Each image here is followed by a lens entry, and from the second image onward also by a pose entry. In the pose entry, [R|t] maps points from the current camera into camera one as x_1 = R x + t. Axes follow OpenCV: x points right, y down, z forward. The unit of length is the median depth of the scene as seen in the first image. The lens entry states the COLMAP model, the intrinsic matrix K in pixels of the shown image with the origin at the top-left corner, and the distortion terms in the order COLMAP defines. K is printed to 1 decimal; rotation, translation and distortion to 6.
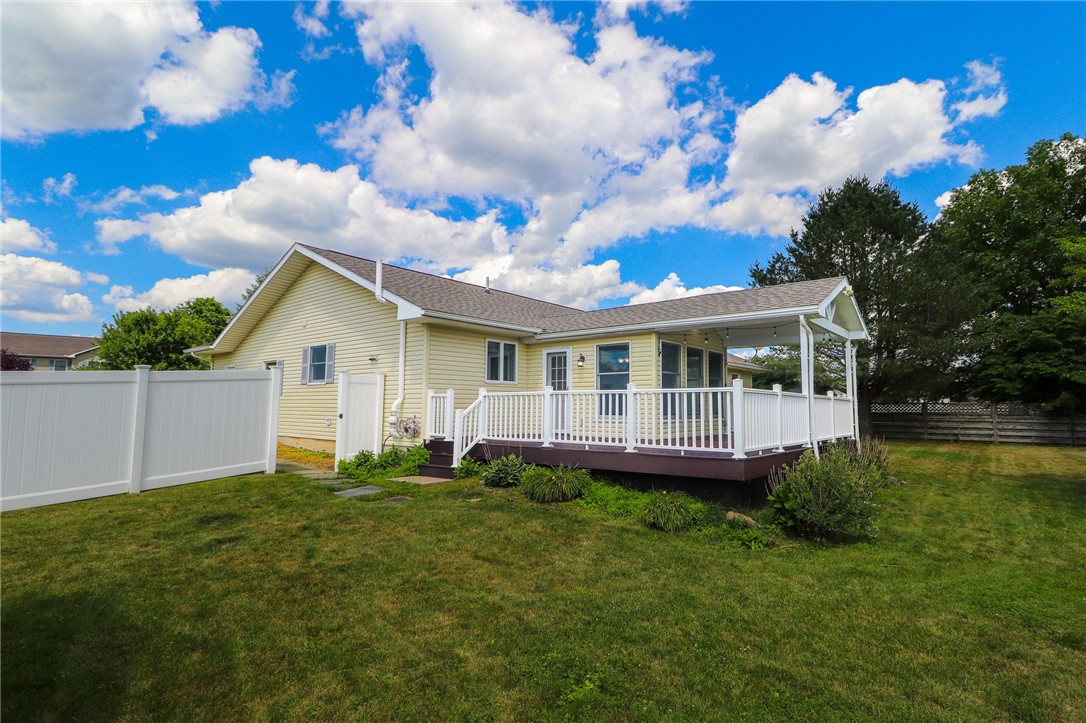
lens RADIAL K [[521.4, 0, 543.0], [0, 521.4, 361.5], [0, 0, 1]] dist [-0.000608, -0.000163]
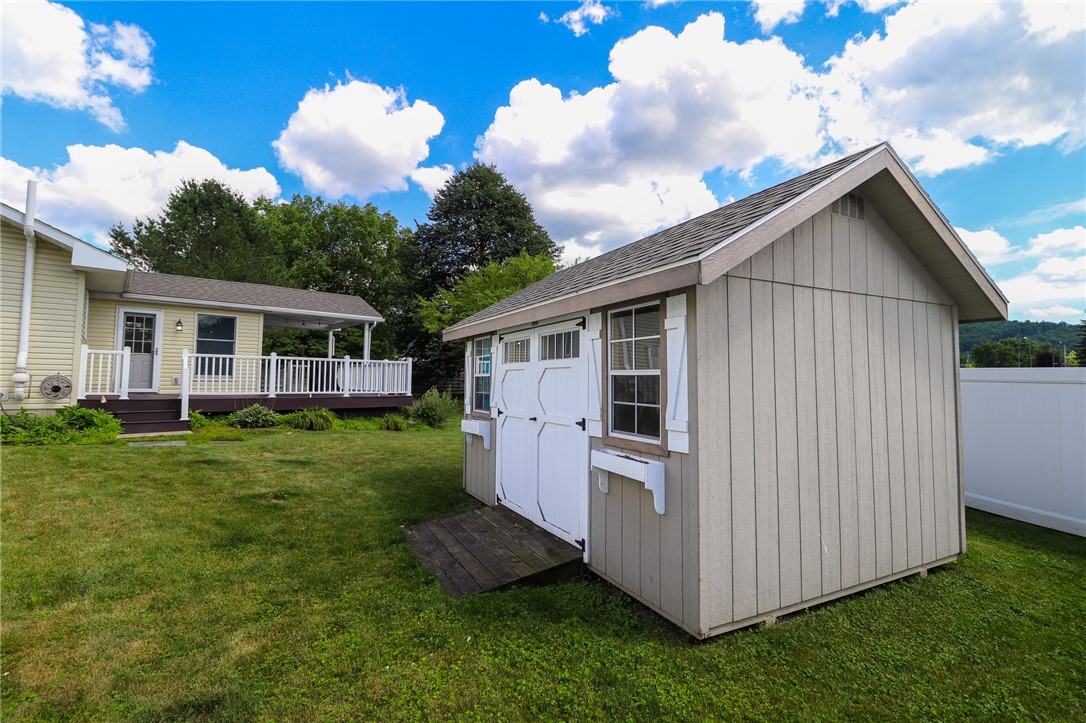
lens RADIAL K [[521.4, 0, 543.0], [0, 521.4, 361.5], [0, 0, 1]] dist [-0.000608, -0.000163]
pose [[0.148078, 0.033814, 0.988398, -0.943001], [-0.102948, 0.994513, -0.018600, 0.015484], [-0.983603, -0.098999, 0.150746, 0.072223]]
